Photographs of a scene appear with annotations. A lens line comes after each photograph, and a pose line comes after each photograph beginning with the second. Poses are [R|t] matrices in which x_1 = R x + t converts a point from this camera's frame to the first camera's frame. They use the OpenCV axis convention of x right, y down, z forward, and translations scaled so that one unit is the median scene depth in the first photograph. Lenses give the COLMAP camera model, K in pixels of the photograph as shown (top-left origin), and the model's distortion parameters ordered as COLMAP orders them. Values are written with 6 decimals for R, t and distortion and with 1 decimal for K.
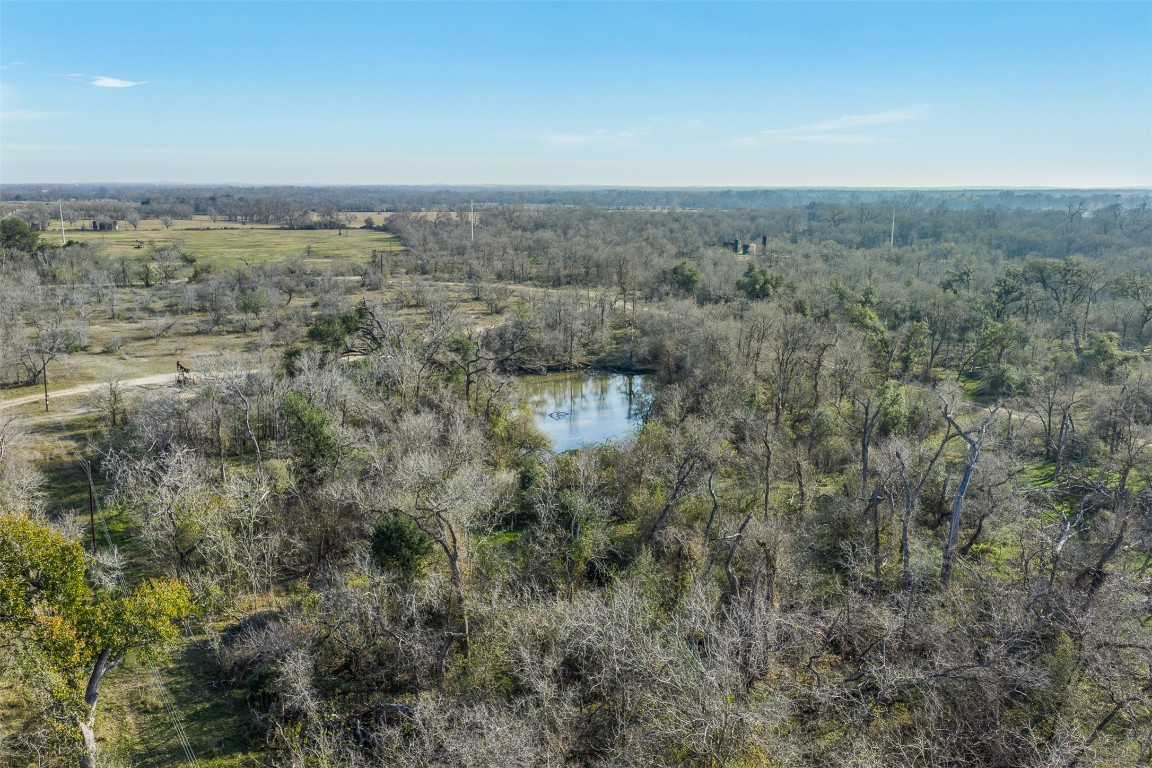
lens RADIAL K [[950.2, 0, 576.0], [0, 950.2, 384.0], [0, 0, 1]] dist [0.000721, -0.008978]
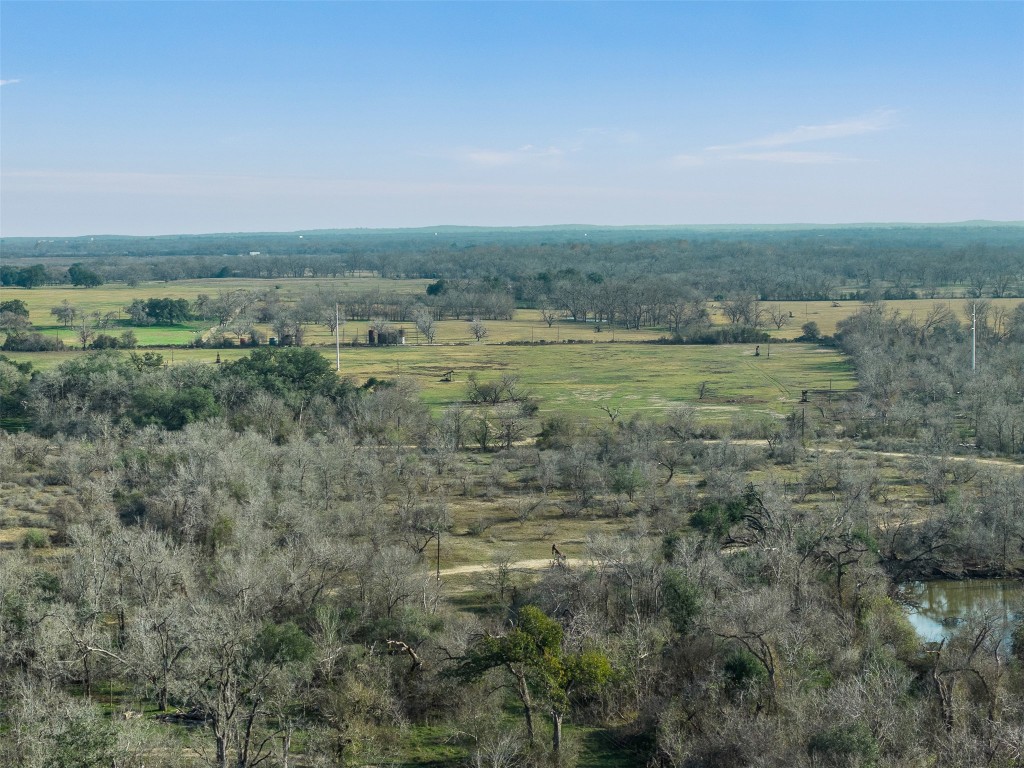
lens RADIAL K [[2048.4, 0, 512.0], [0, 2048.4, 384.0], [0, 0, 1]] dist [-0.166159, -0.033923]
pose [[0.933024, 0.010984, -0.359647, 0.174891], [-0.055931, 0.991812, -0.114810, 0.034290], [0.355441, 0.127236, 0.925998, -0.593377]]
